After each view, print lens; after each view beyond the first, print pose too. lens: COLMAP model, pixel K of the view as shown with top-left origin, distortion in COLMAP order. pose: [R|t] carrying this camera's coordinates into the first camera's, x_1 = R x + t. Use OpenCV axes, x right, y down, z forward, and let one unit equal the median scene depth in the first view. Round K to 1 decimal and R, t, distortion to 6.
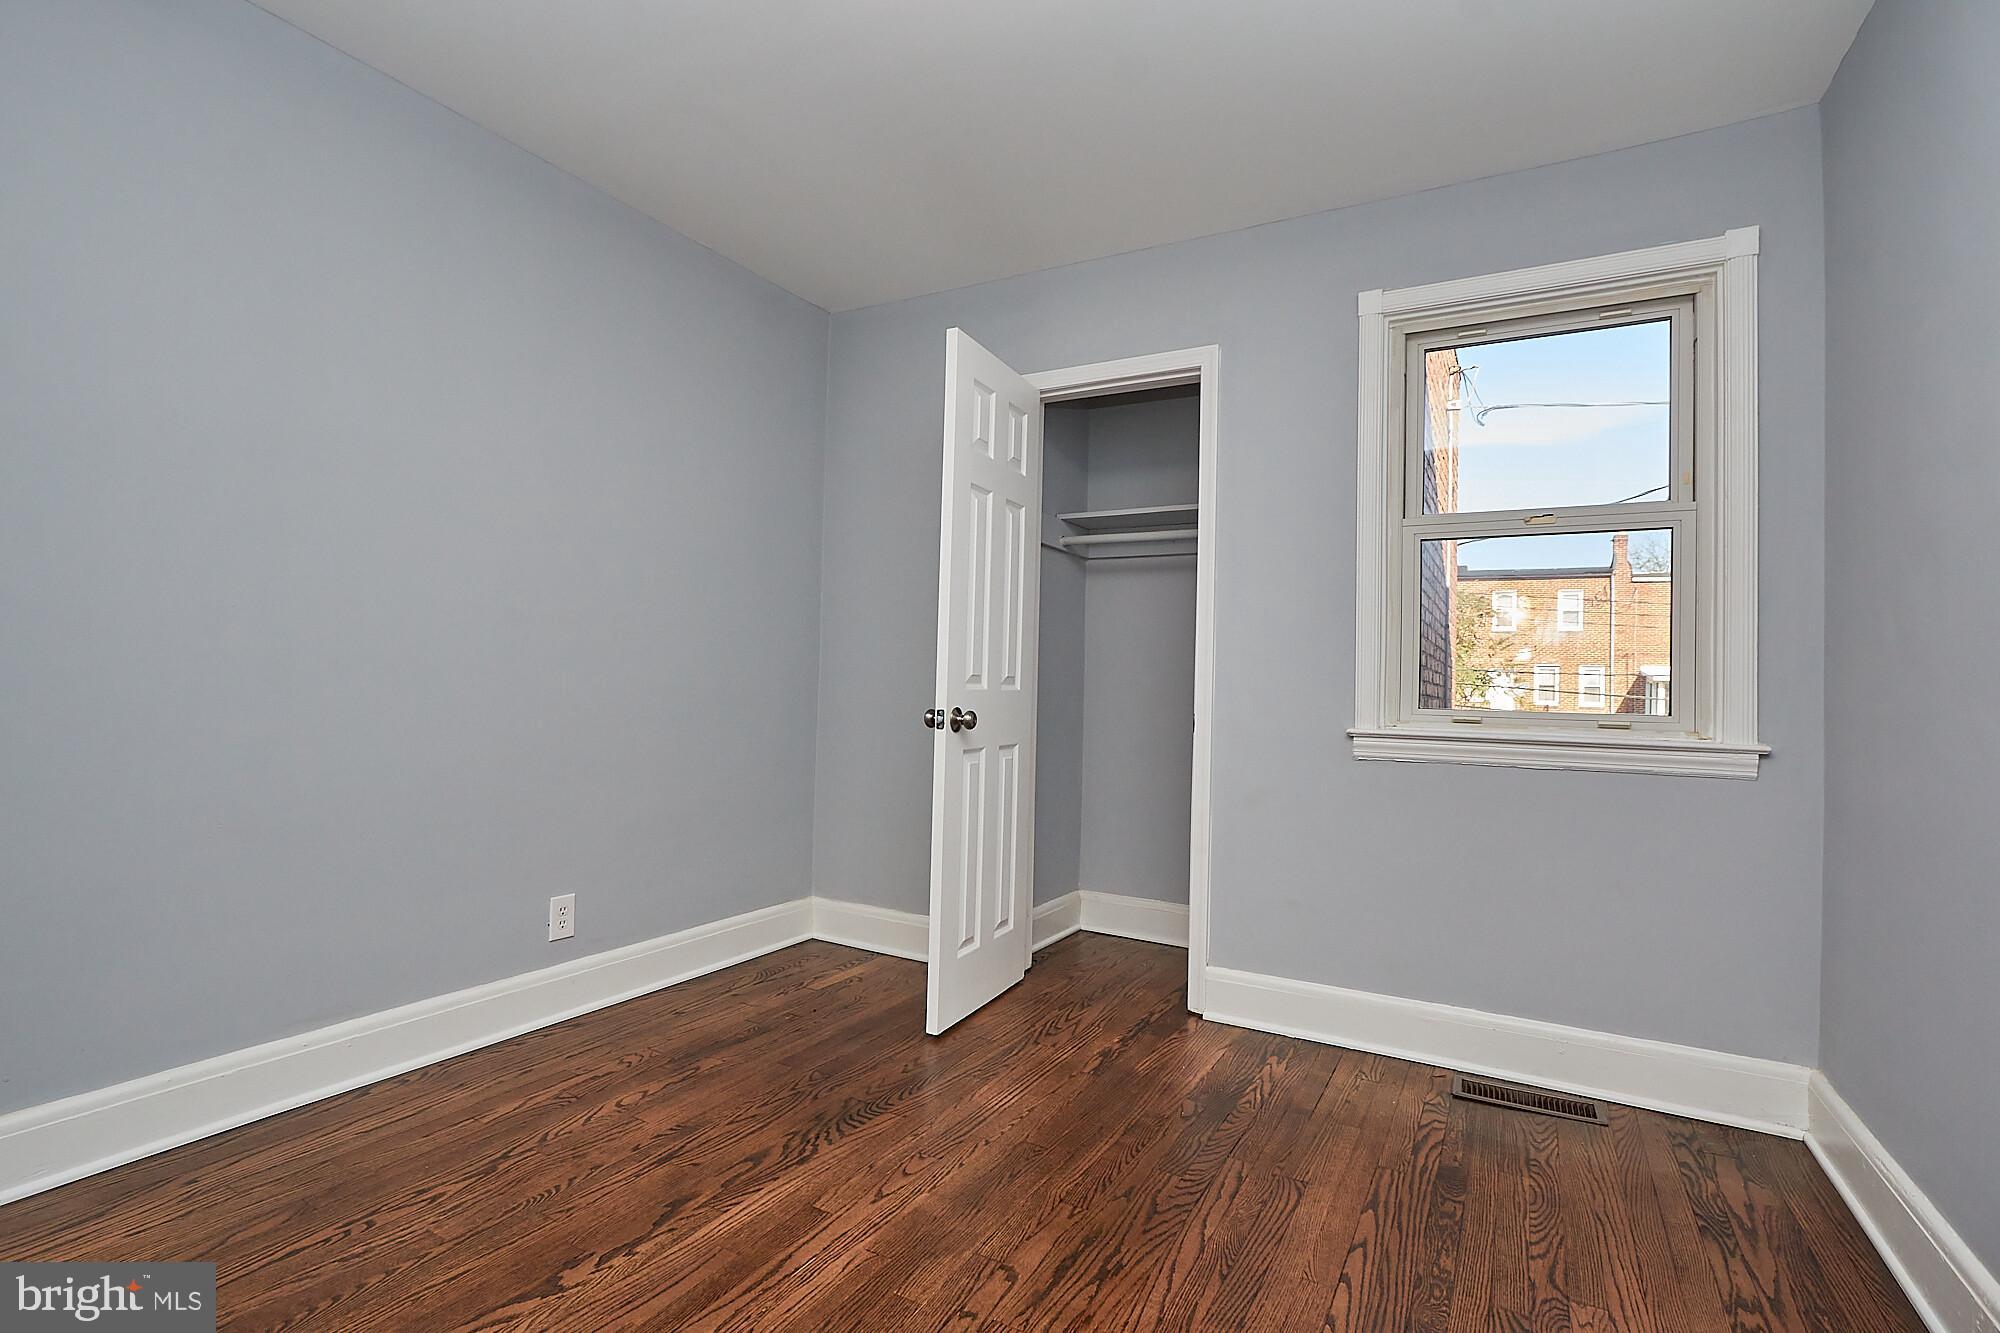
lens RADIAL K [[934.3, 0, 1000.0], [0, 934.3, 666.5], [0, 0, 1]] dist [-0.016382, -0.000407]
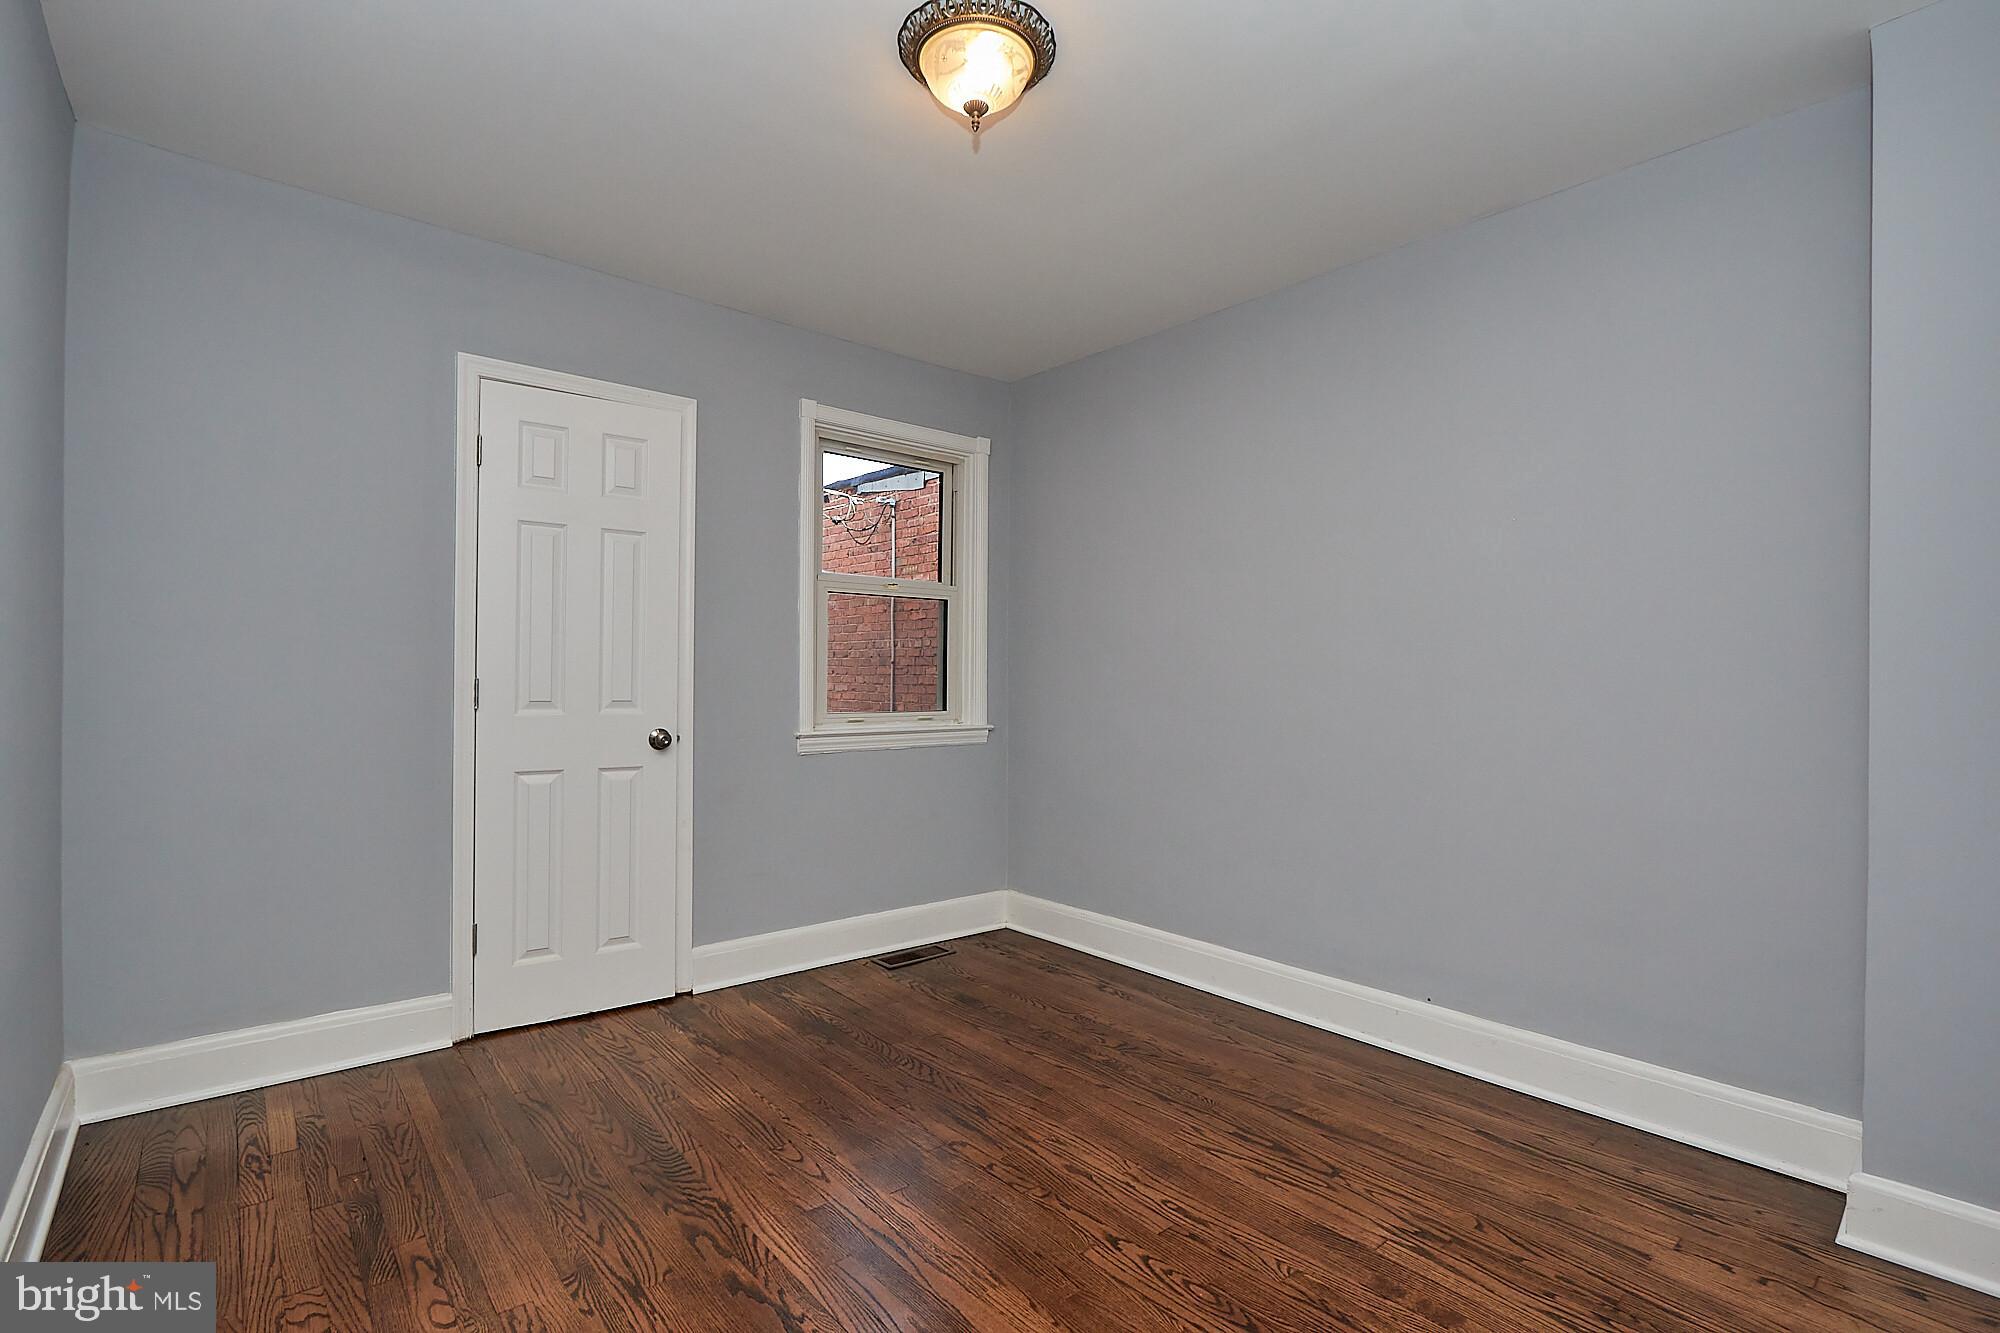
lens RADIAL K [[936.3, 0, 994.4], [0, 936.3, 674.4], [0, 0, 1]] dist [-0.010825, 0.000838]
pose [[0.339422, -0.023360, 0.940344, -0.915611], [-0.023748, 0.999160, 0.033393, -0.078419], [-0.940334, -0.033666, 0.338583, 0.346361]]
